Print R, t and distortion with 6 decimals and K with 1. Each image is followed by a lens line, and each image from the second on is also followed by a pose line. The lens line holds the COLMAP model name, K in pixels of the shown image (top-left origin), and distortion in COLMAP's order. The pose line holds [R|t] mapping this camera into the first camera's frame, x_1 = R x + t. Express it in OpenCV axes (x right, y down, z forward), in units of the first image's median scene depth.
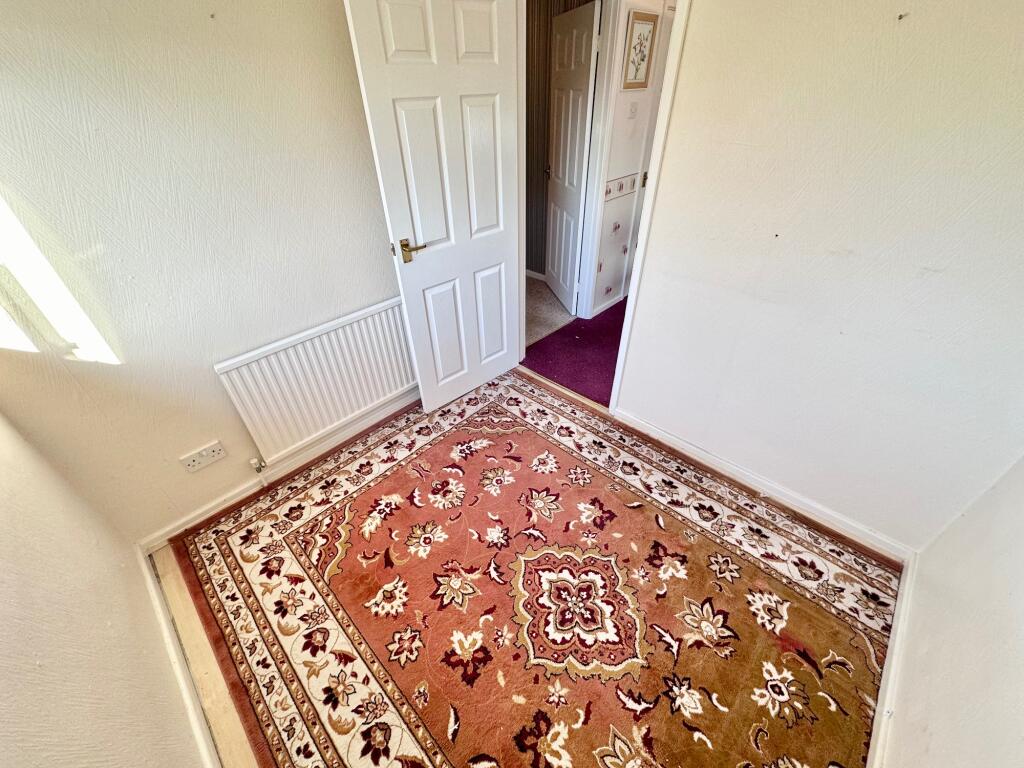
lens RADIAL K [[406.0, 0, 511.0], [0, 406.0, 382.2], [0, 0, 1]] dist [-0.005415, -0.000096]
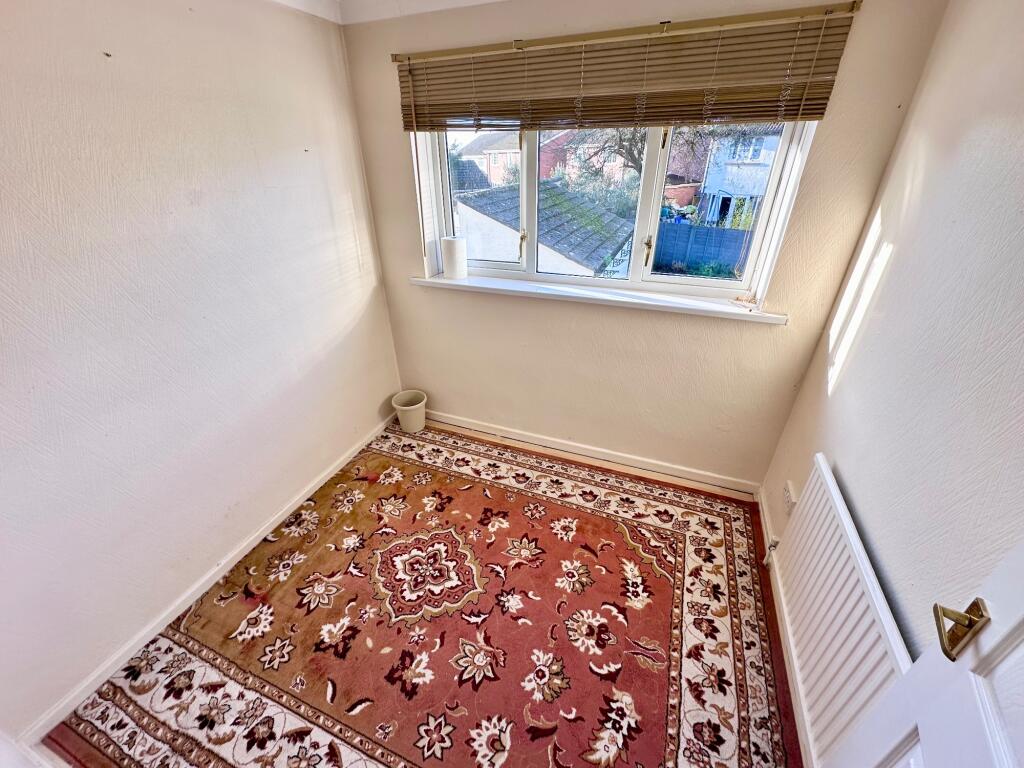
lens RADIAL K [[406.0, 0, 511.0], [0, 406.0, 382.2], [0, 0, 1]] dist [-0.005415, -0.000096]
pose [[-0.926356, 0.218474, -0.306811, 0.153981], [-0.189810, 0.432798, 0.881282, -0.739230], [0.325325, 0.874617, -0.359456, 0.906241]]
